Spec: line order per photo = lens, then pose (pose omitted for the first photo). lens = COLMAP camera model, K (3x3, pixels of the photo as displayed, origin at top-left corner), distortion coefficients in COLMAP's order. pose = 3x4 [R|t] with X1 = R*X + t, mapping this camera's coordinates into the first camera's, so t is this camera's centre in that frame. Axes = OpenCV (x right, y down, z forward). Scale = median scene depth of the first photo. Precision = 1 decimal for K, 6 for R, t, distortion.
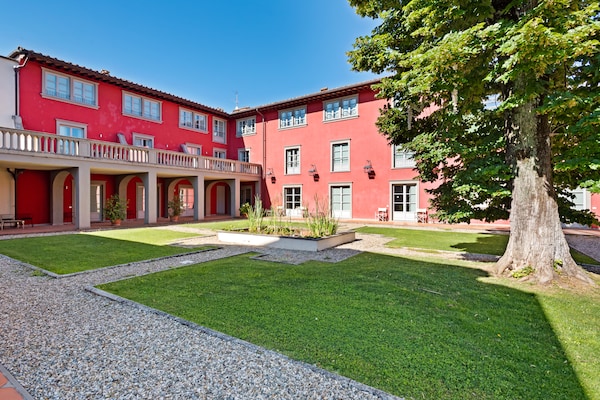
lens RADIAL K [[294.1, 0, 300.0], [0, 294.1, 200.0], [0, 0, 1]] dist [0.014882, -0.000257]
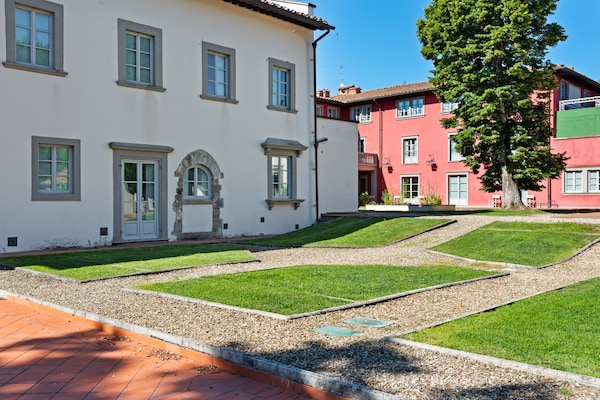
lens RADIAL K [[564.6, 0, 300.0], [0, 564.6, 200.0], [0, 0, 1]] dist [0.019886, -0.016991]
pose [[0.981581, -0.000486, -0.191048, -0.026073], [0.000234, 0.999999, -0.001339, 0.039329], [0.191048, 0.001270, 0.981580, -0.980622]]
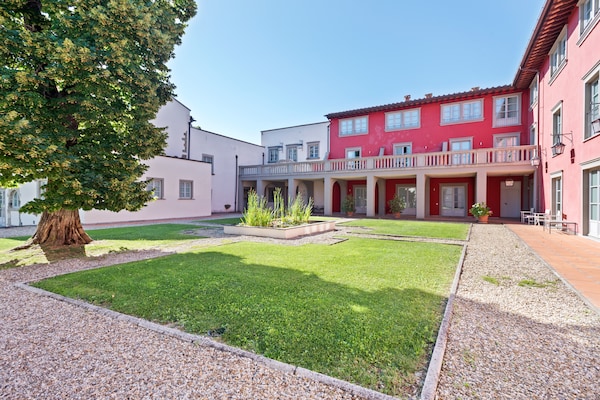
lens RADIAL K [[278.3, 0, 299.6], [0, 278.3, 197.6], [0, 0, 1]] dist [0.002498, 0.000013]
pose [[0.058816, -0.003271, -0.998263, 0.483408], [-0.013874, 0.999895, -0.004094, 0.004336], [0.998172, 0.014090, 0.058765, 0.475699]]
